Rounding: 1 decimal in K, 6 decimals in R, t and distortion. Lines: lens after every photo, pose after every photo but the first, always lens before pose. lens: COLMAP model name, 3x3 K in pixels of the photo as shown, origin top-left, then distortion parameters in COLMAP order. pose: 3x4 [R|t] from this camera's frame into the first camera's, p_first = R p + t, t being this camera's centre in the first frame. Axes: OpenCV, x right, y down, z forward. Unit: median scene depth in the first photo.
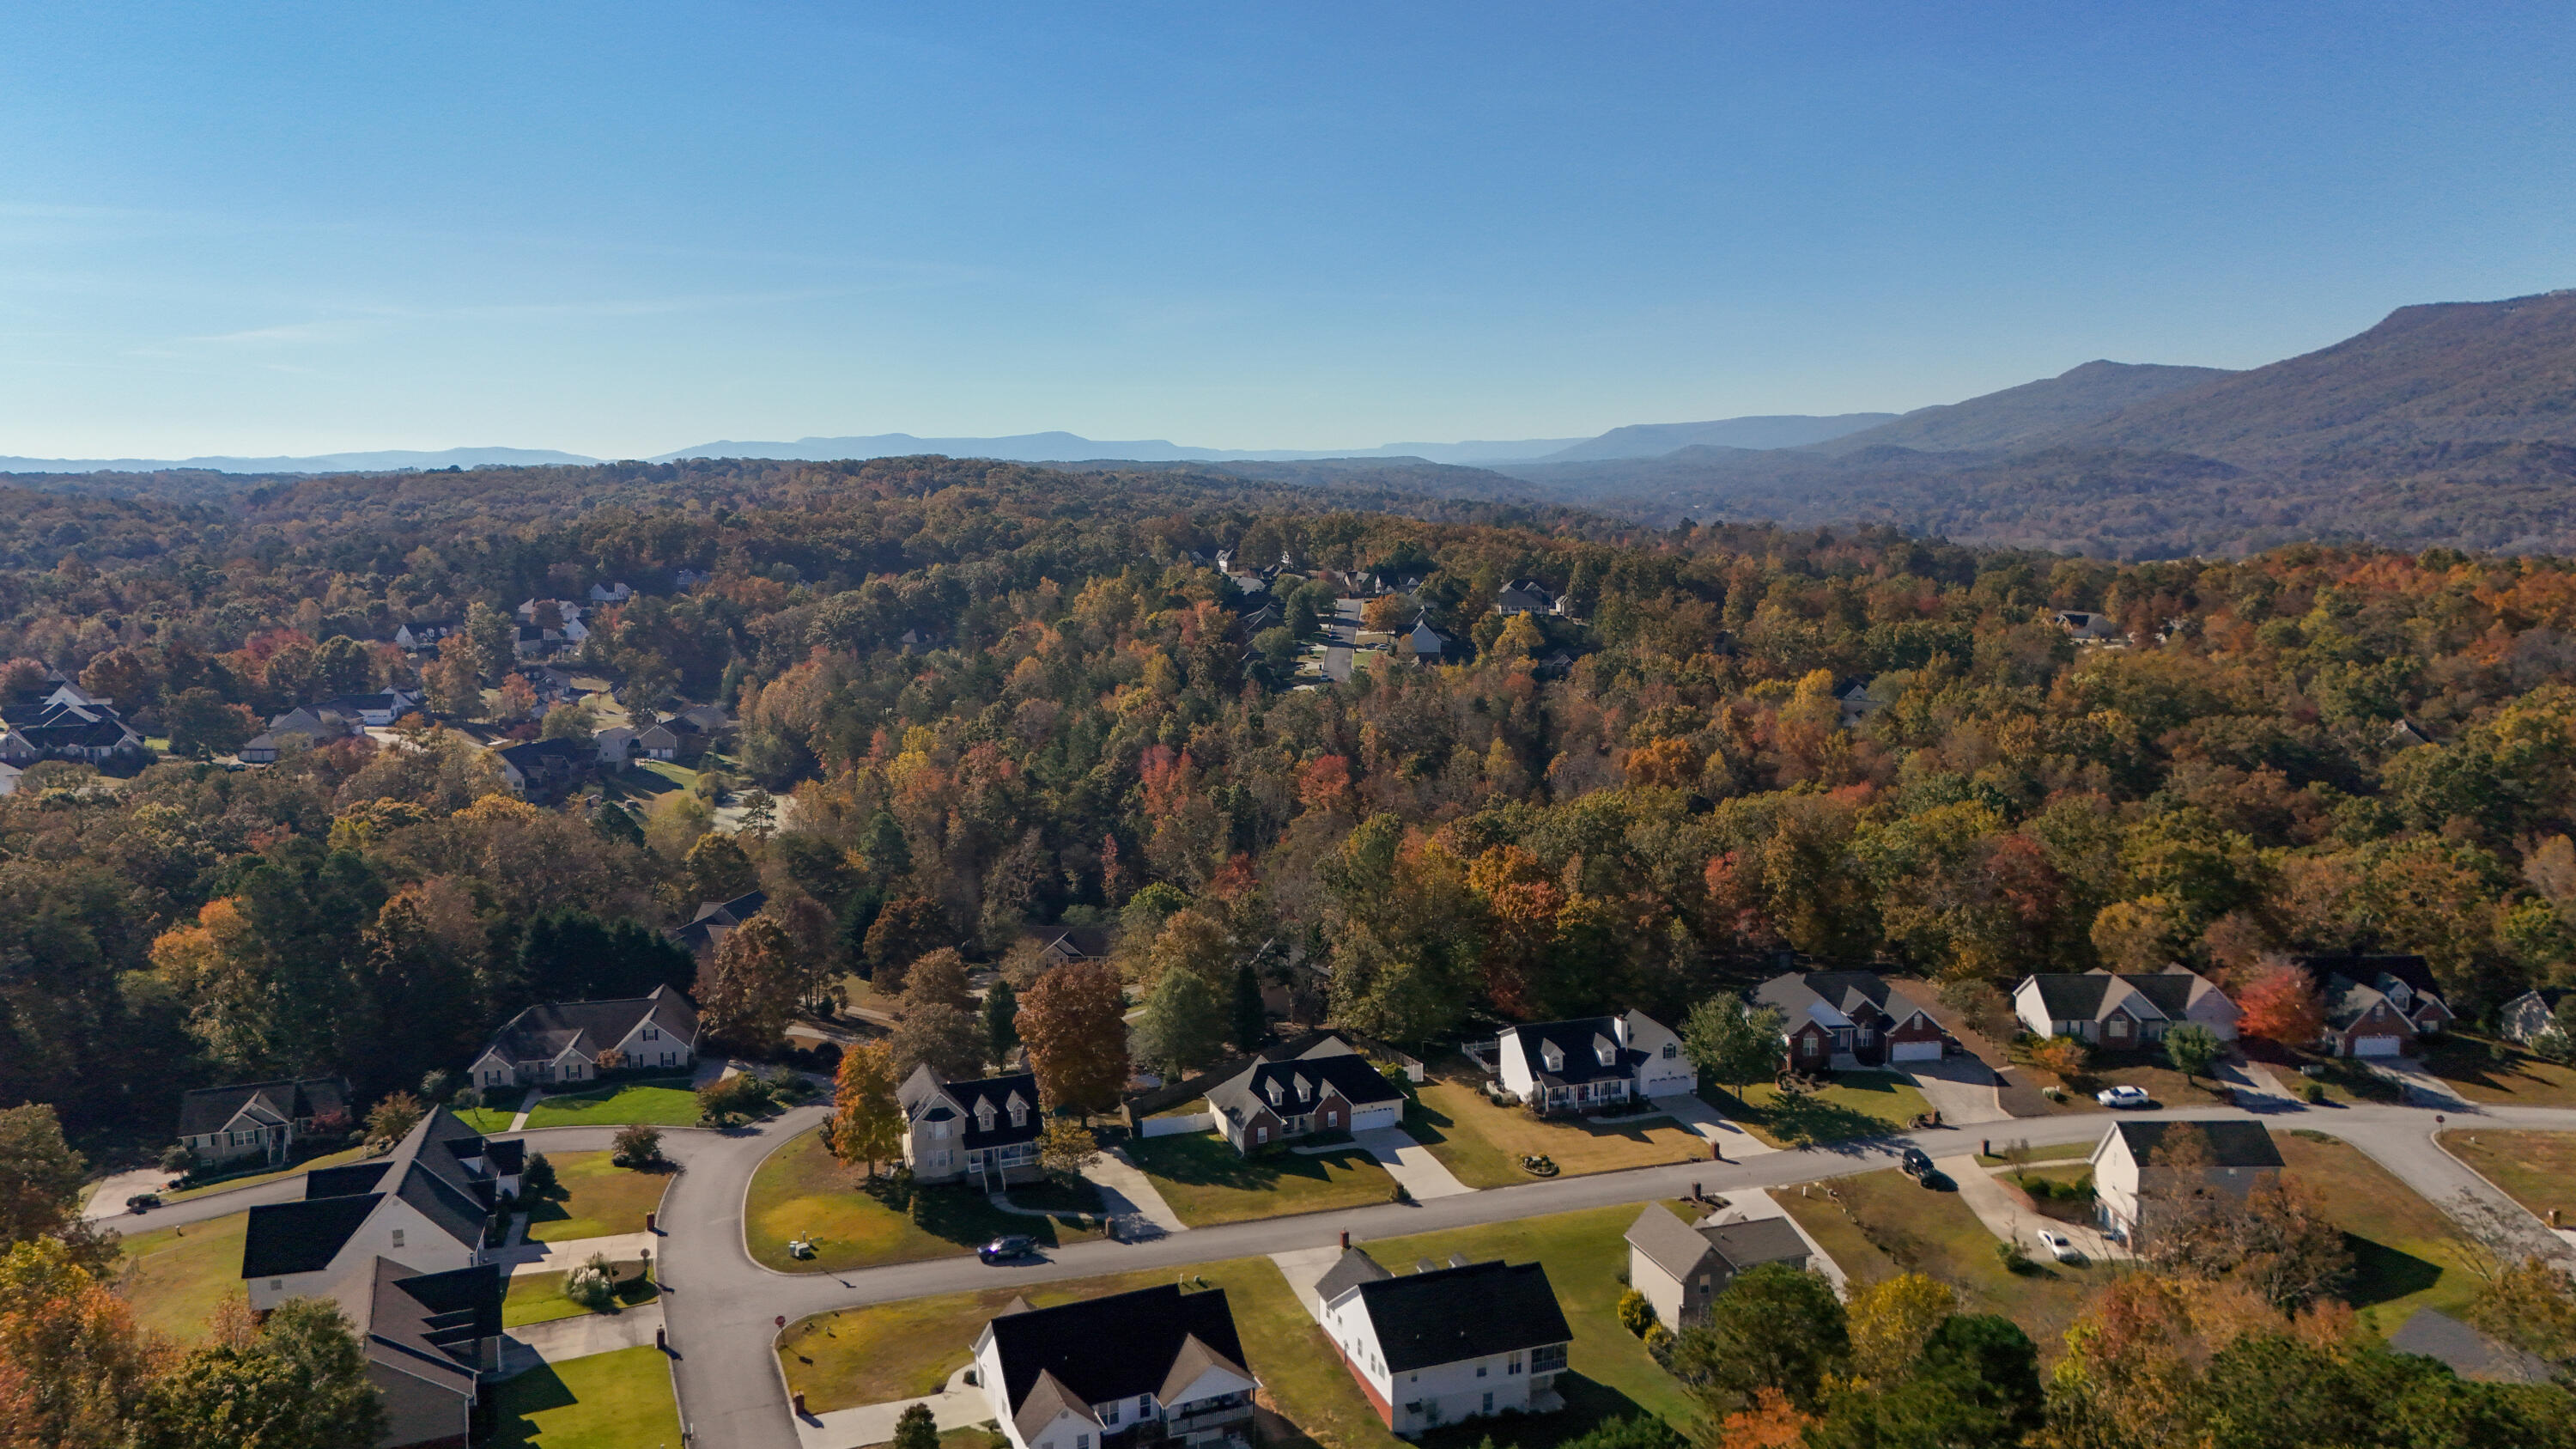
lens RADIAL K [[1882.8, 0, 1293.9], [0, 1882.8, 770.5], [0, 0, 1]] dist [0.104976, -0.105152]
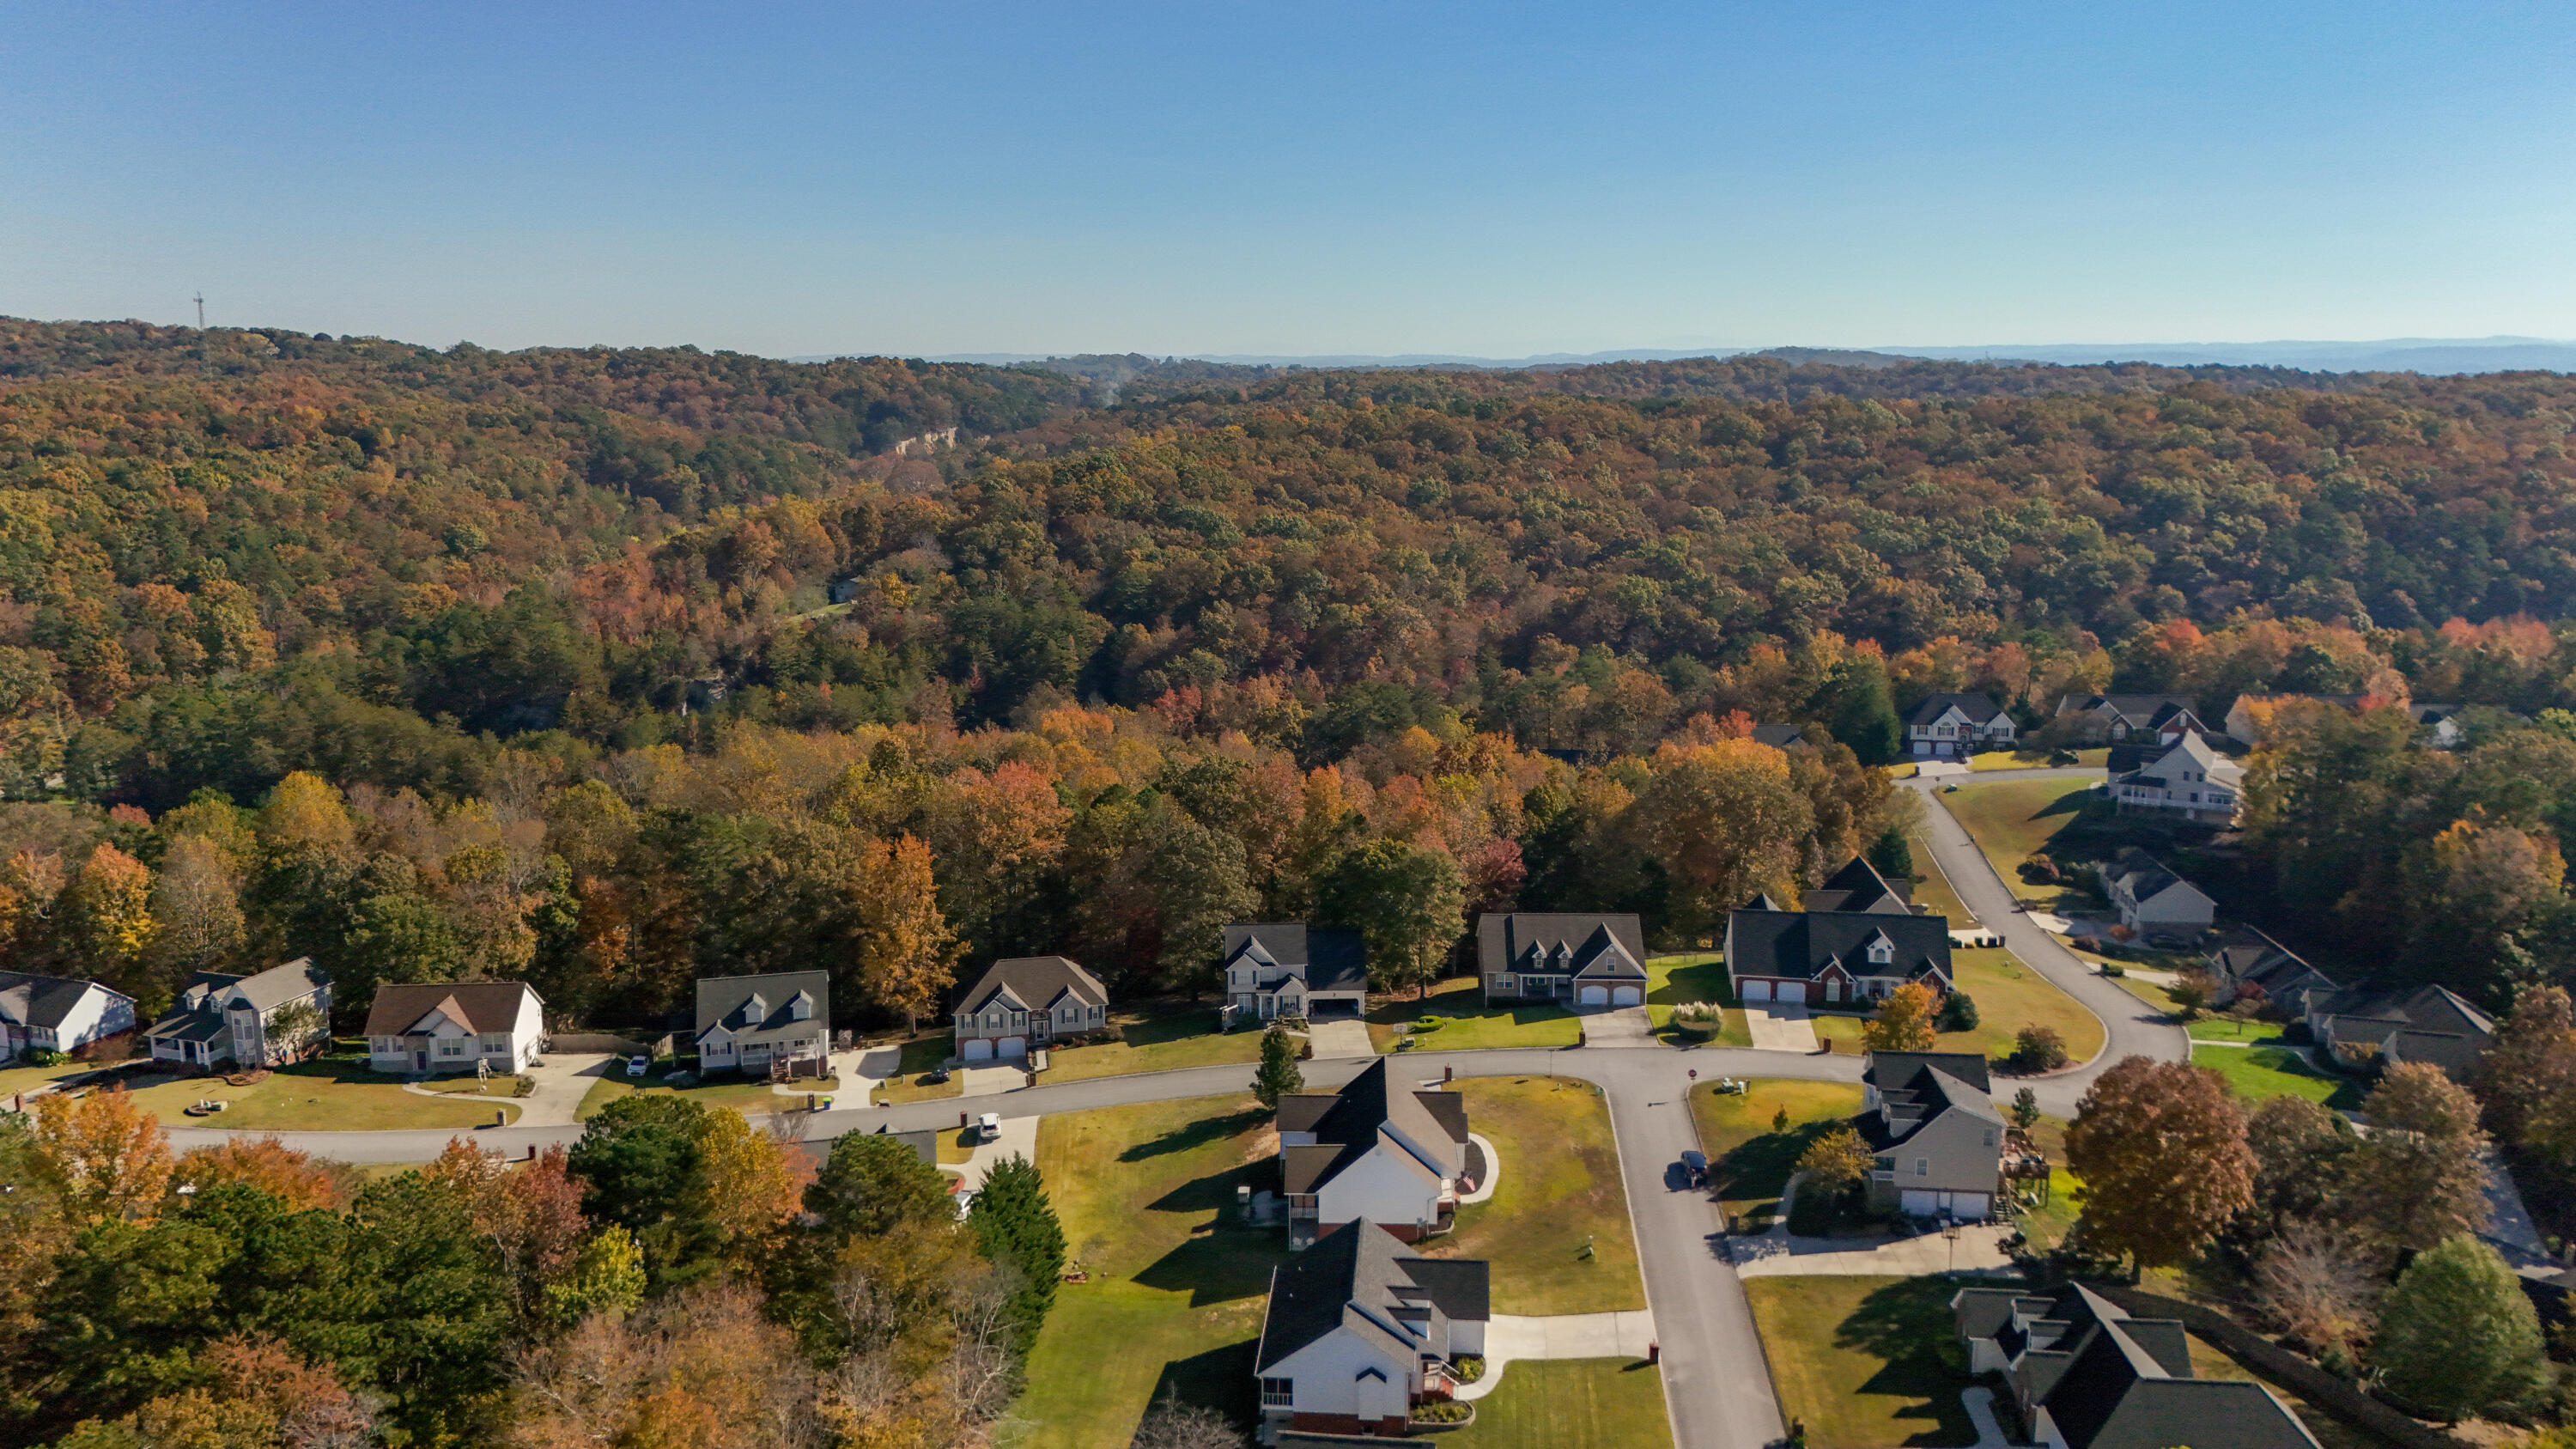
lens RADIAL K [[1882.8, 0, 1293.9], [0, 1882.8, 770.5], [0, 0, 1]] dist [0.104976, -0.105152]
pose [[-0.415925, 0.205555, -0.885863, 0.622089], [-0.142599, 0.947327, 0.286769, -0.158228], [0.898149, 0.245598, -0.364705, 0.918064]]
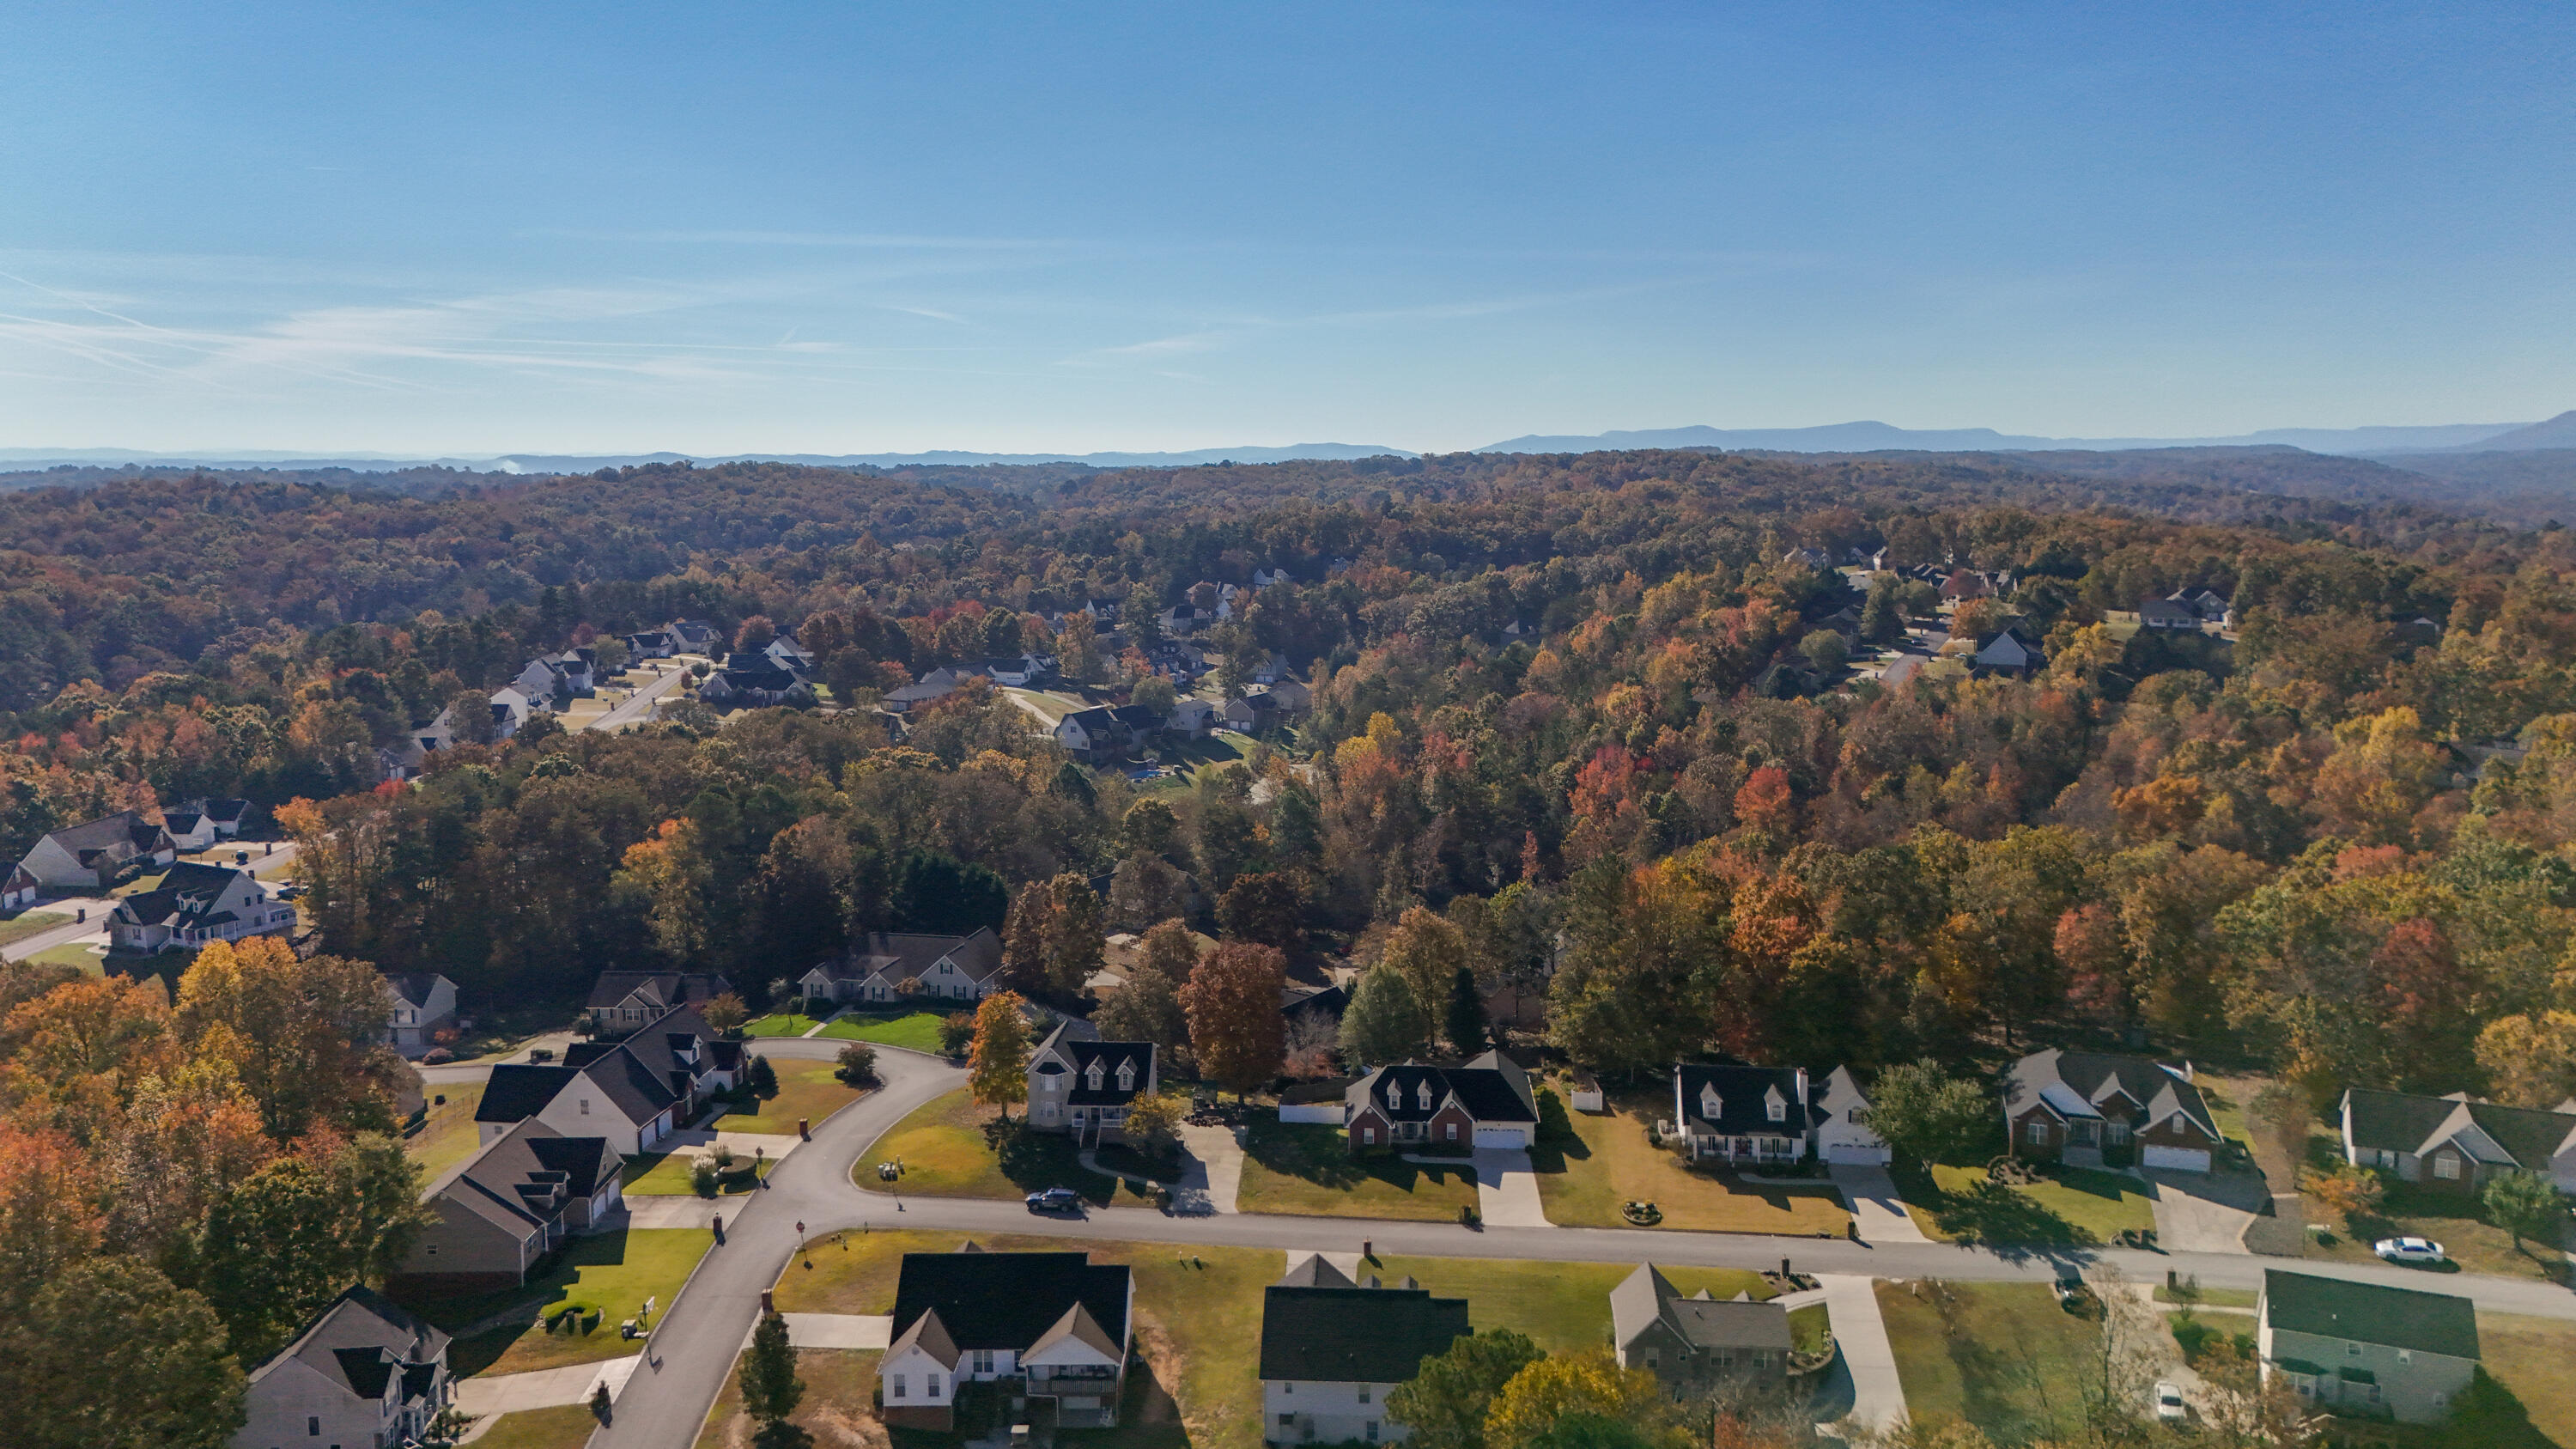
lens RADIAL K [[1882.8, 0, 1293.9], [0, 1882.8, 770.5], [0, 0, 1]] dist [0.104976, -0.105152]
pose [[0.914882, 0.070509, -0.397517, 0.306570], [-0.068893, 0.997455, 0.018364, -0.013220], [0.397800, 0.010585, 0.917411, 0.065910]]
